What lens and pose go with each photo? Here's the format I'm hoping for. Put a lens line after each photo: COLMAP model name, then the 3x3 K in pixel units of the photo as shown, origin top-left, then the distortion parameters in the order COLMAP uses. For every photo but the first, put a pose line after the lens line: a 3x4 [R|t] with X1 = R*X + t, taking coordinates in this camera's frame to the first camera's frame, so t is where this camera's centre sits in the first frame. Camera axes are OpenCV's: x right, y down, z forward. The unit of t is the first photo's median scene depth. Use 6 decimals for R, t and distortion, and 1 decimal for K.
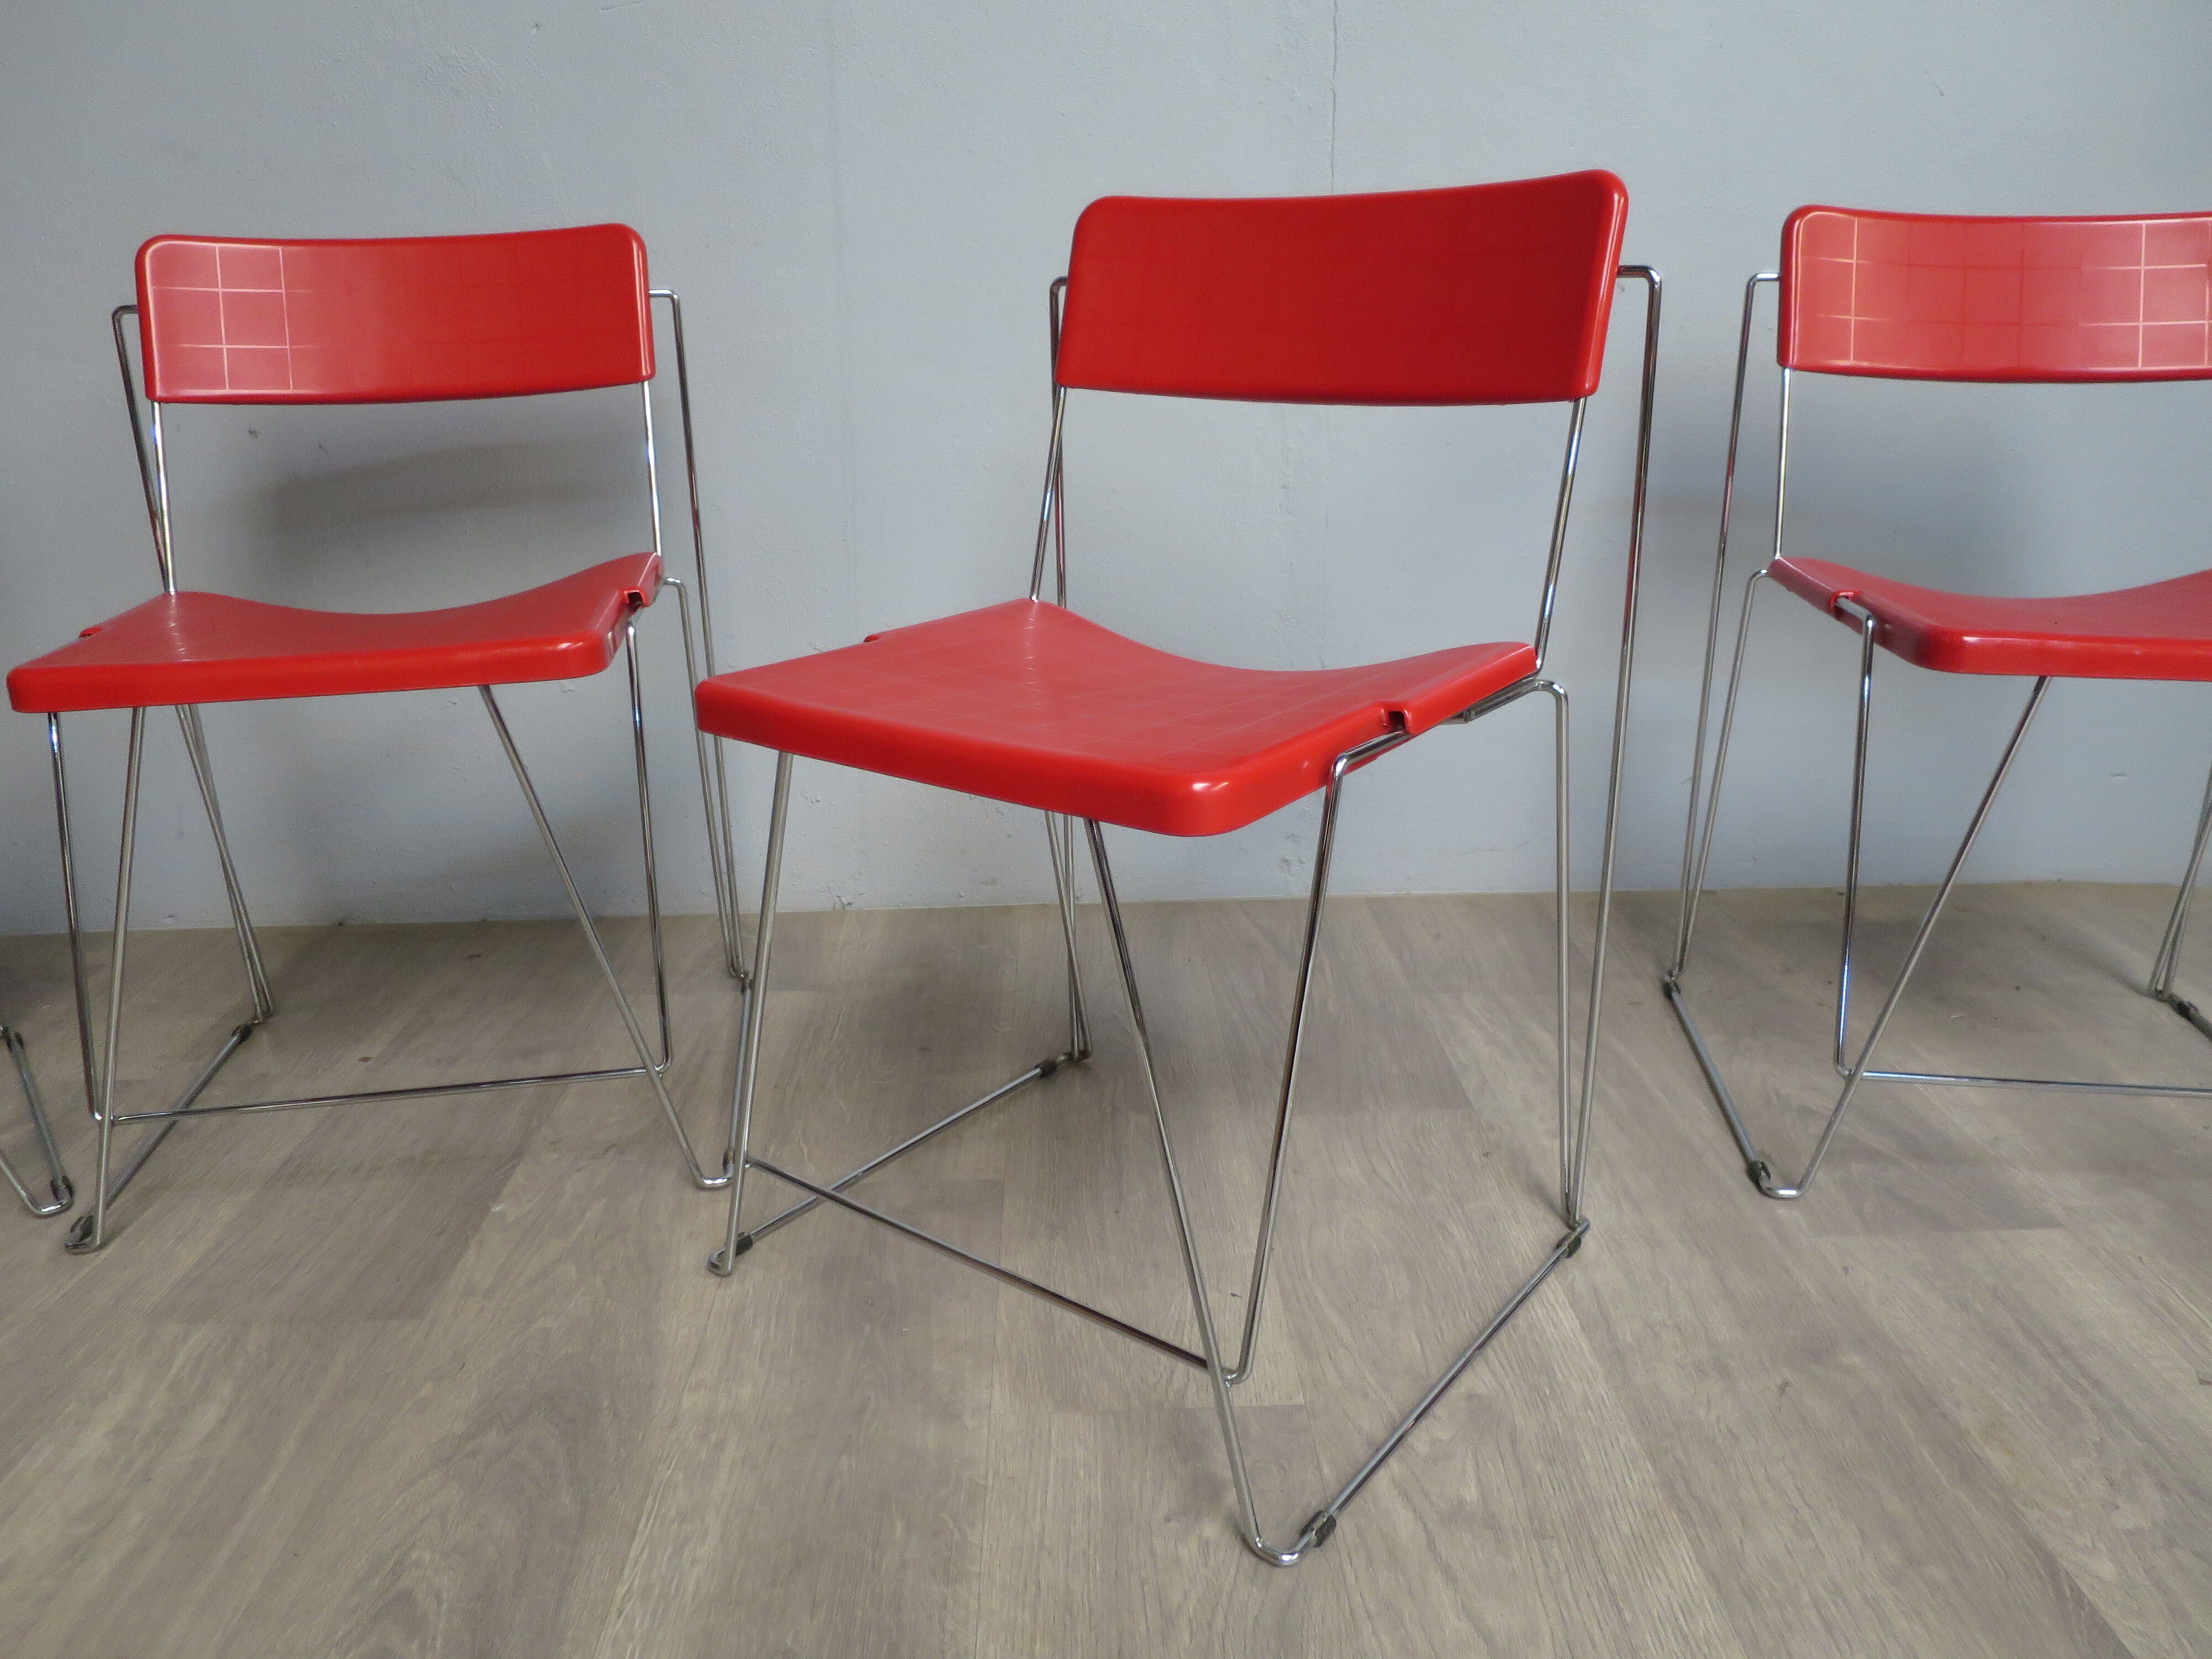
lens RADIAL K [[1578.4, 0, 1117.1], [0, 1578.4, 832.0], [0, 0, 1]] dist [-0.047357, 0.012489]
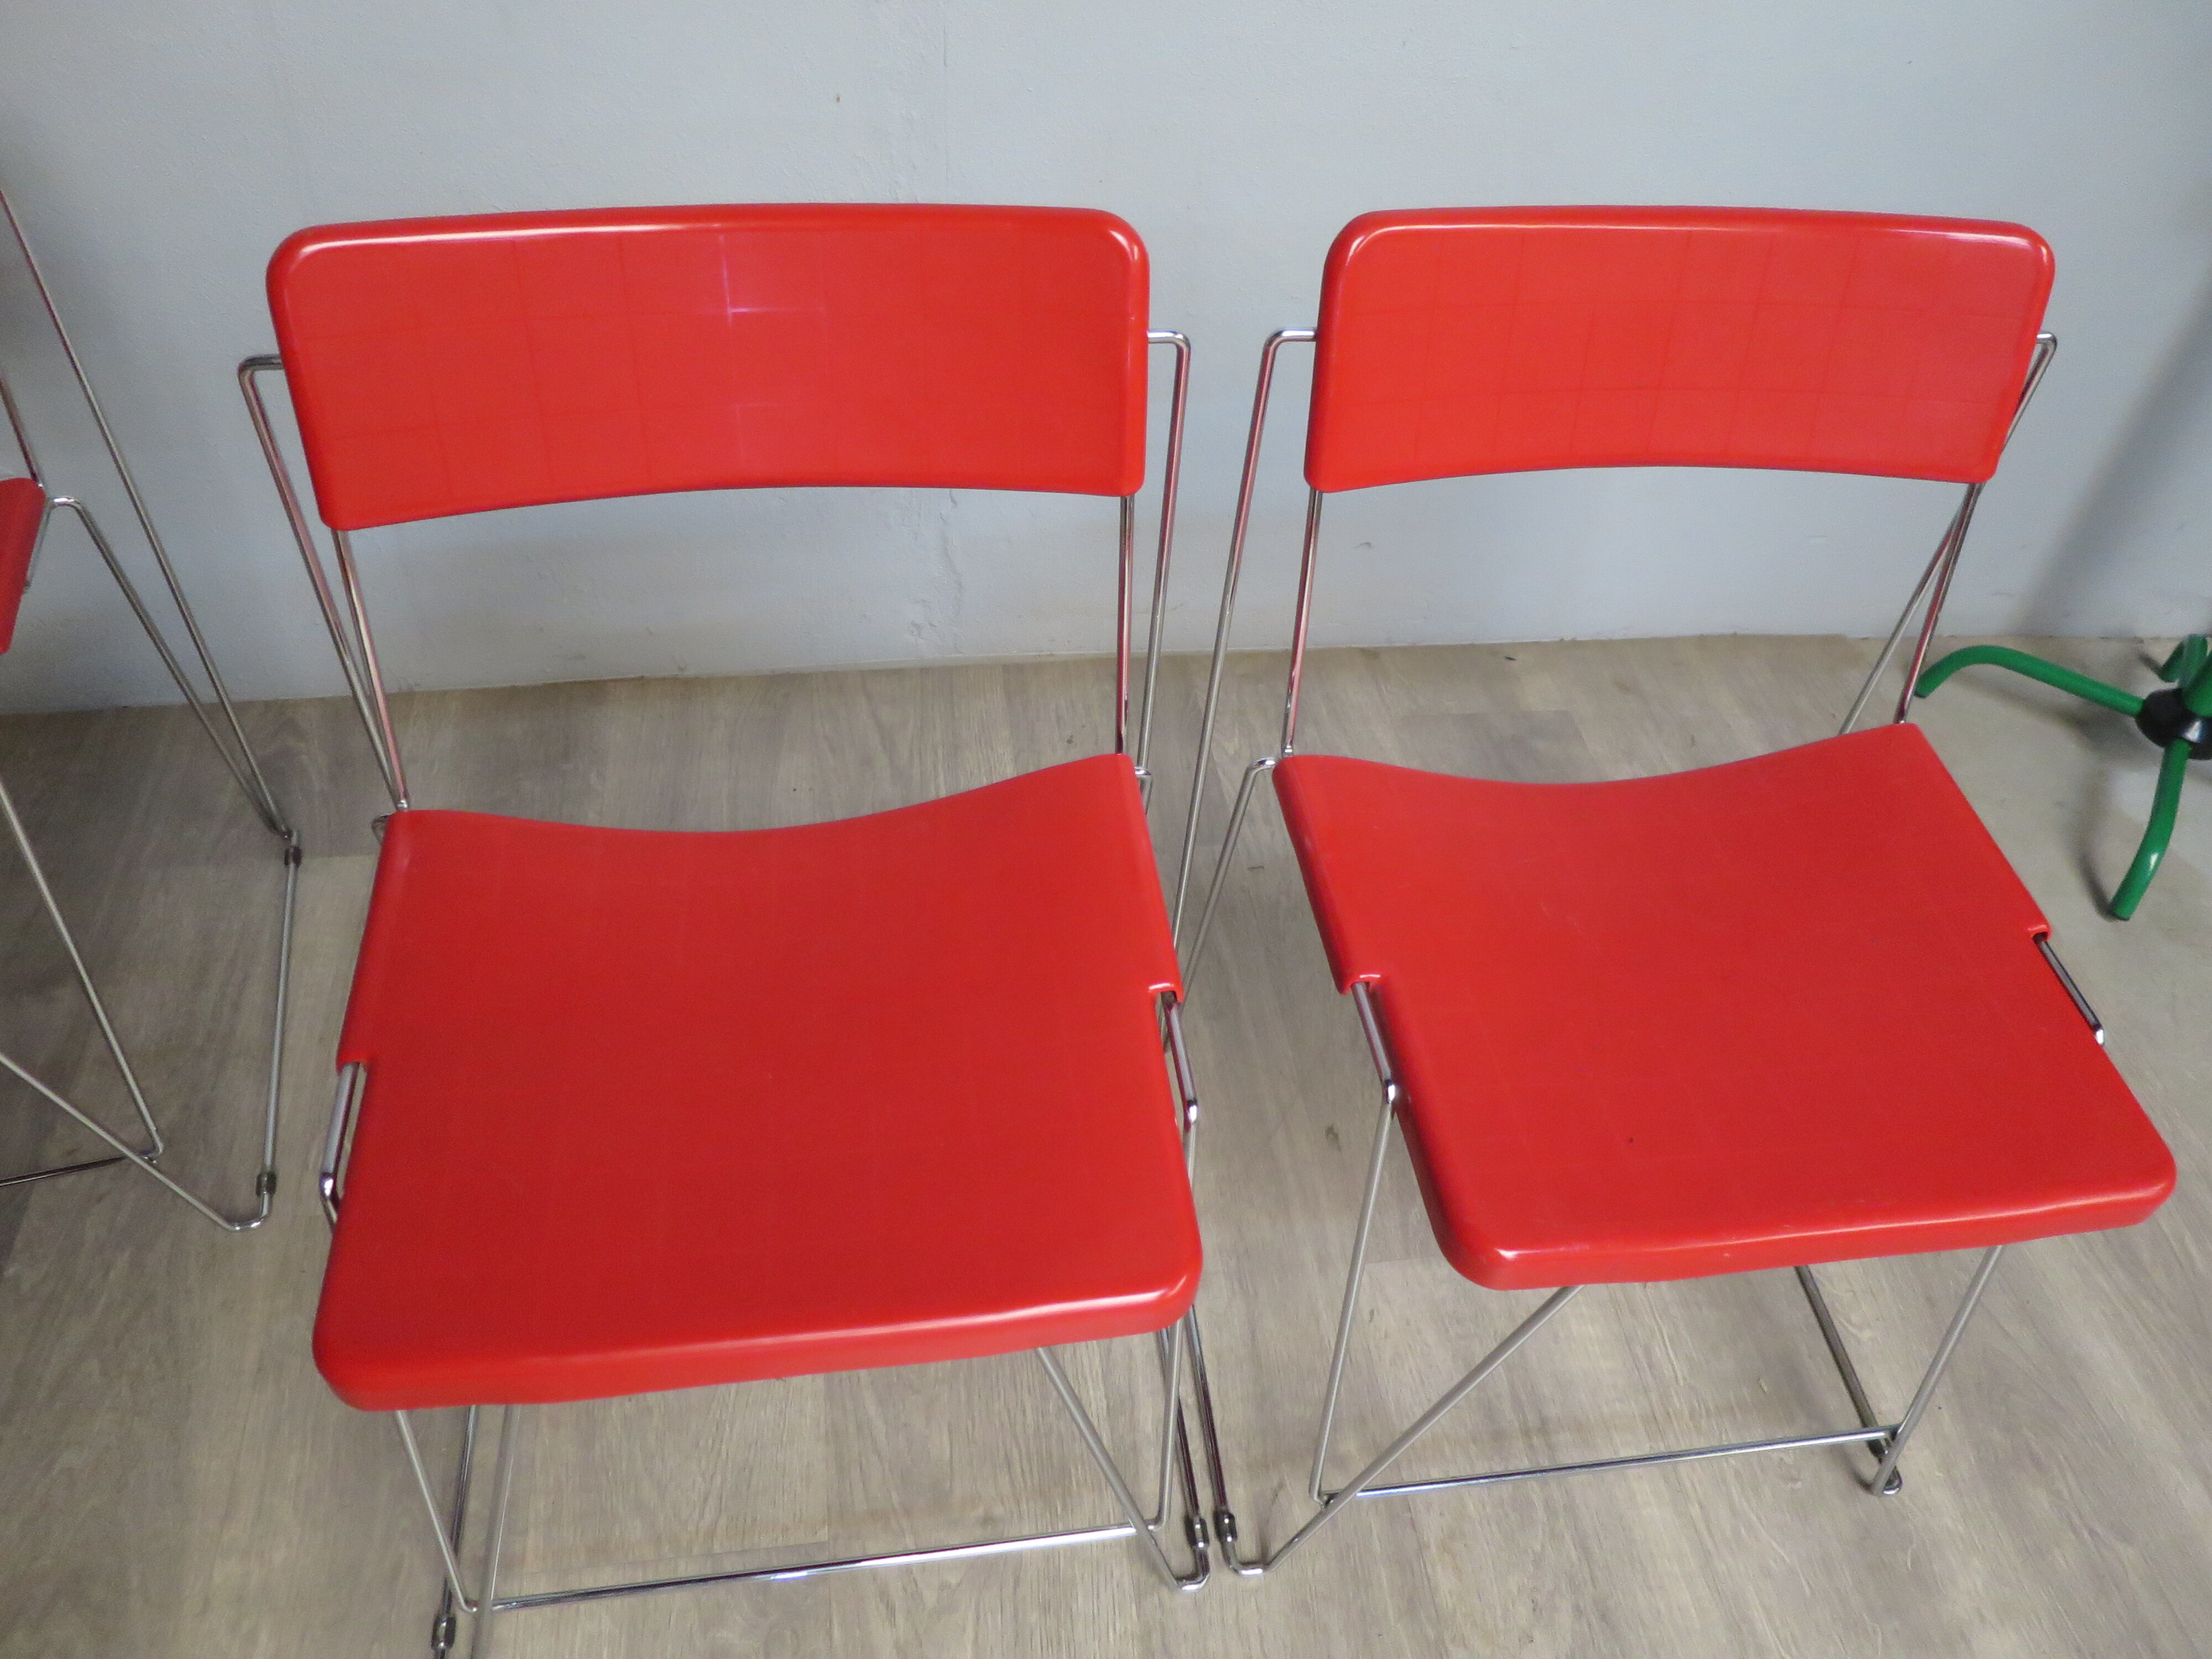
lens RADIAL K [[1578.4, 0, 1102.2], [0, 1578.4, 820.7], [0, 0, 1]] dist [-0.047357, 0.012489]
pose [[0.991754, -0.021067, 0.126410, 0.168451], [-0.039749, 0.887181, 0.459706, -0.522341], [-0.121833, -0.460940, 0.879029, 0.256274]]
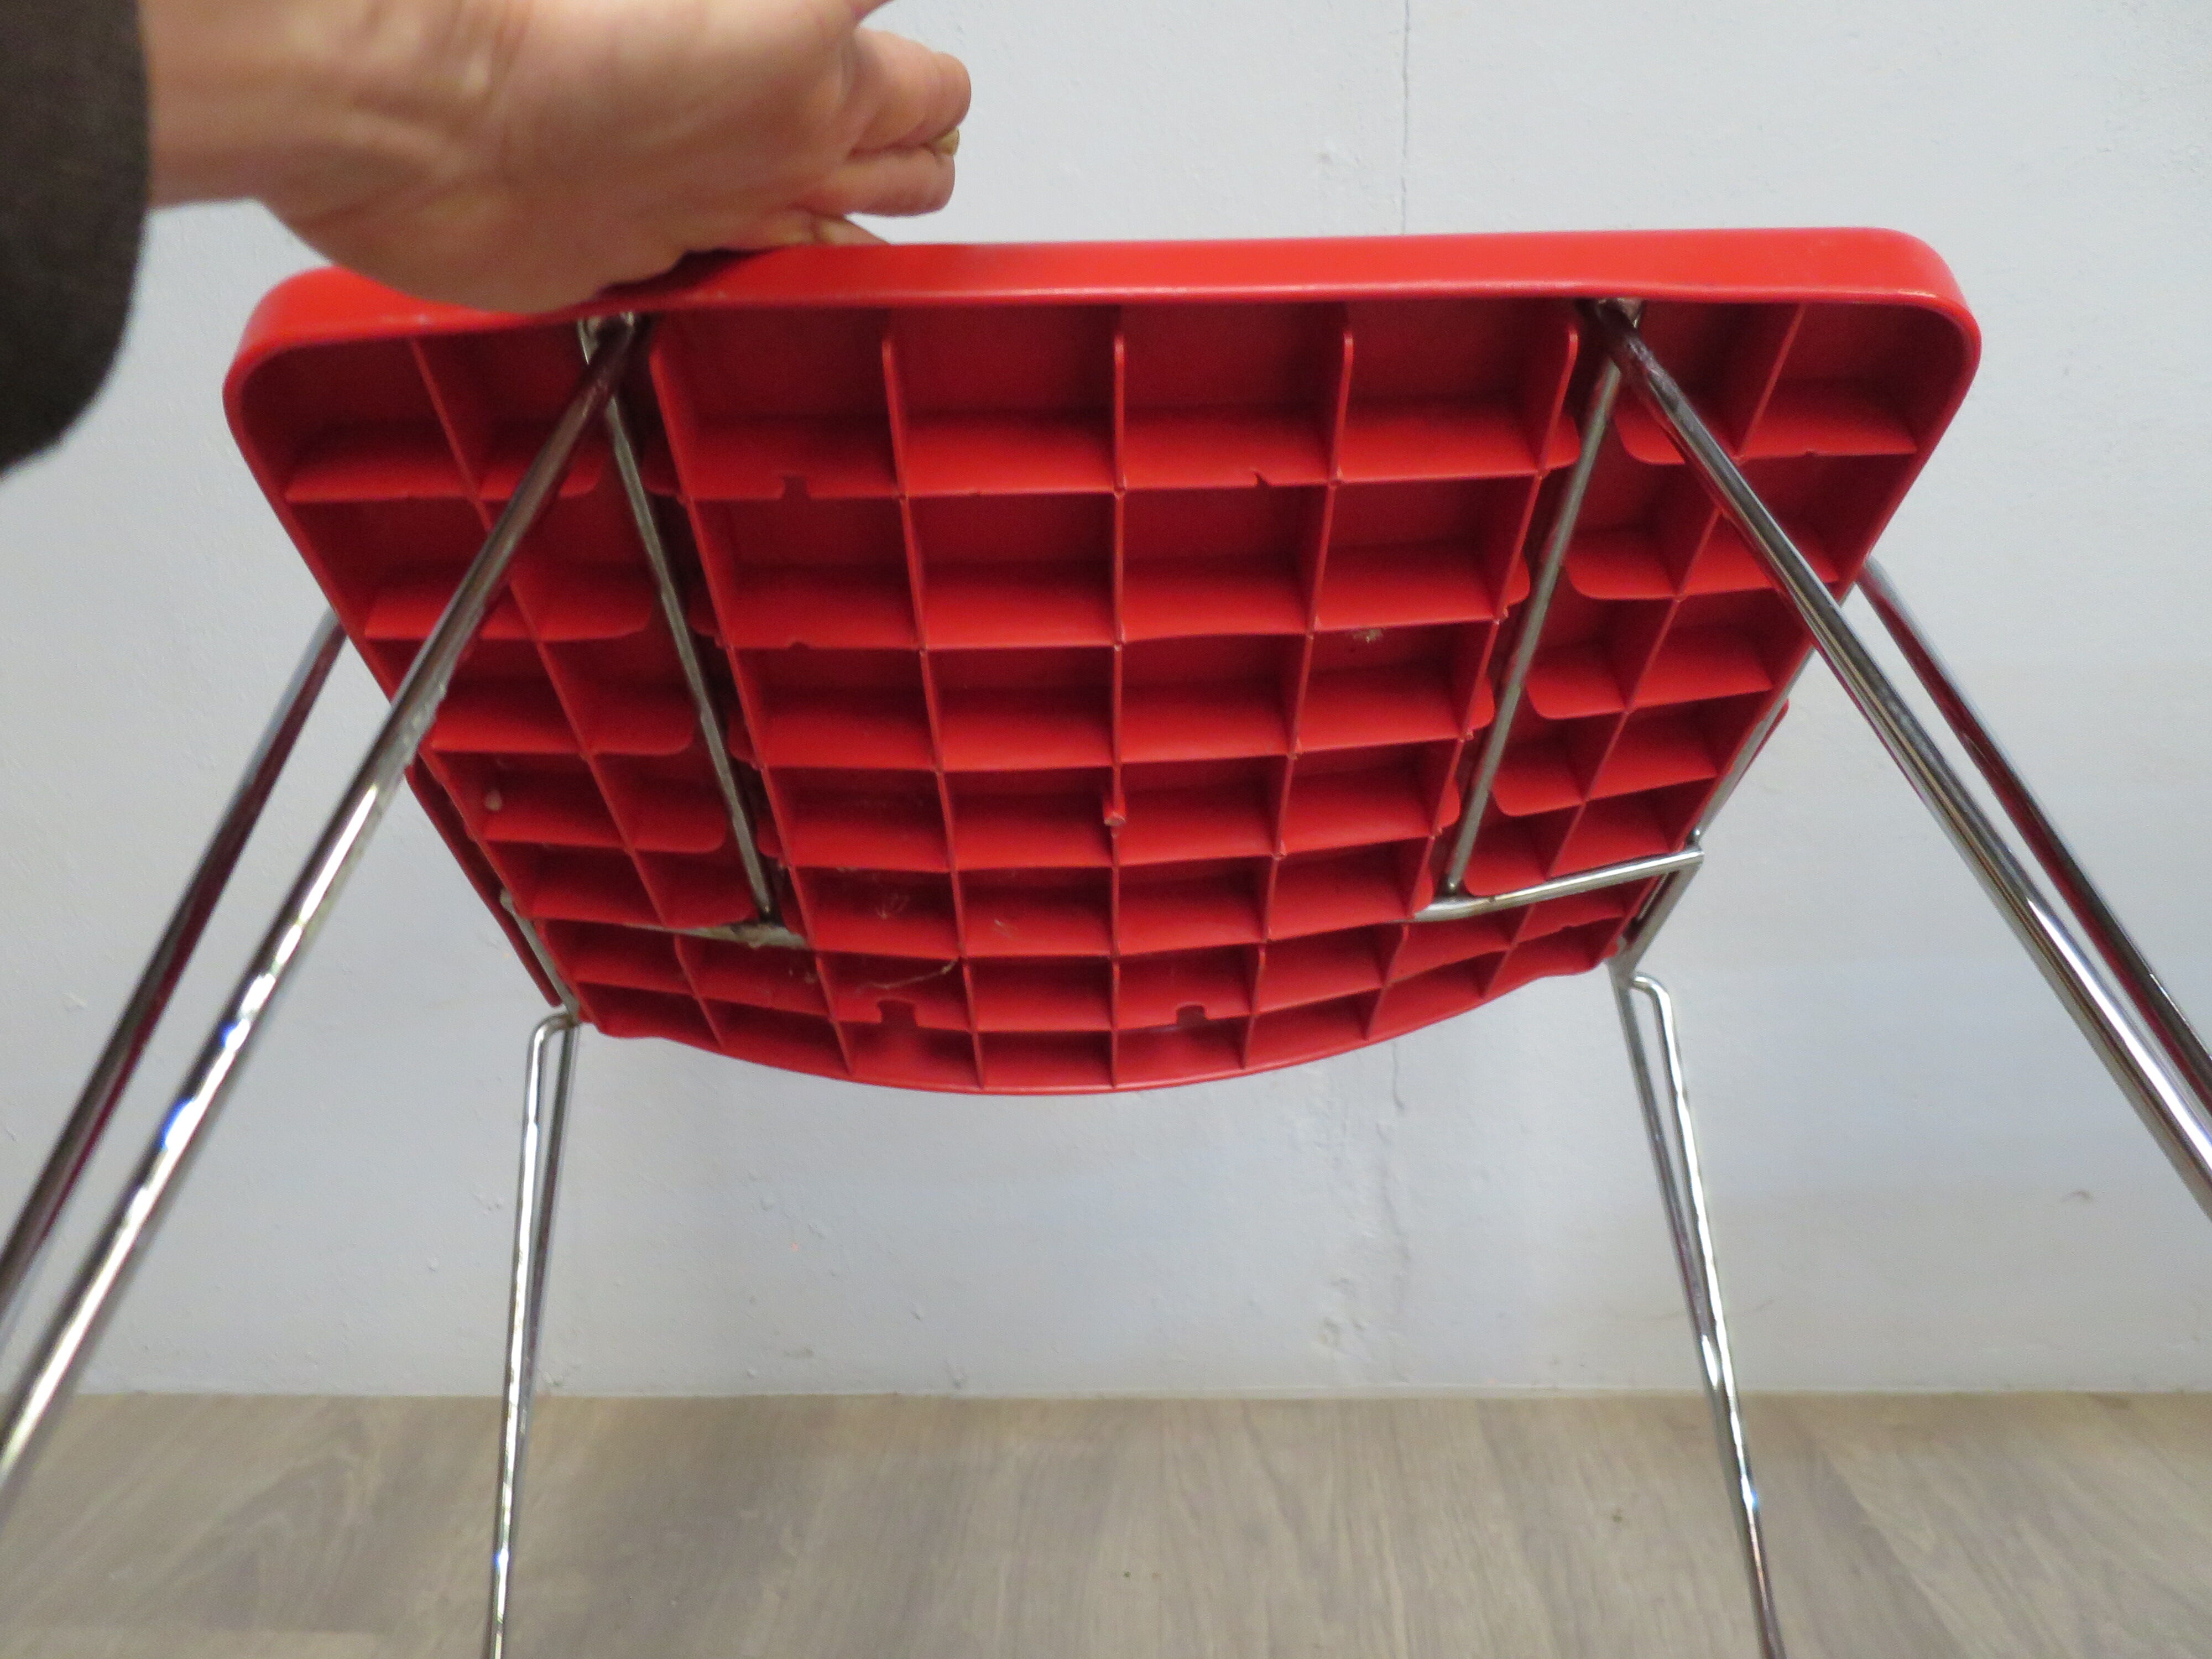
lens RADIAL K [[1578.4, 0, 1106.5], [0, 1578.4, 844.2], [0, 0, 1]] dist [-0.047357, 0.012489]
pose [[0.997342, 0.008817, -0.072329, 0.115857], [-0.016889, 0.993591, -0.111766, -0.152429], [0.070880, 0.112690, 0.991099, 0.742767]]
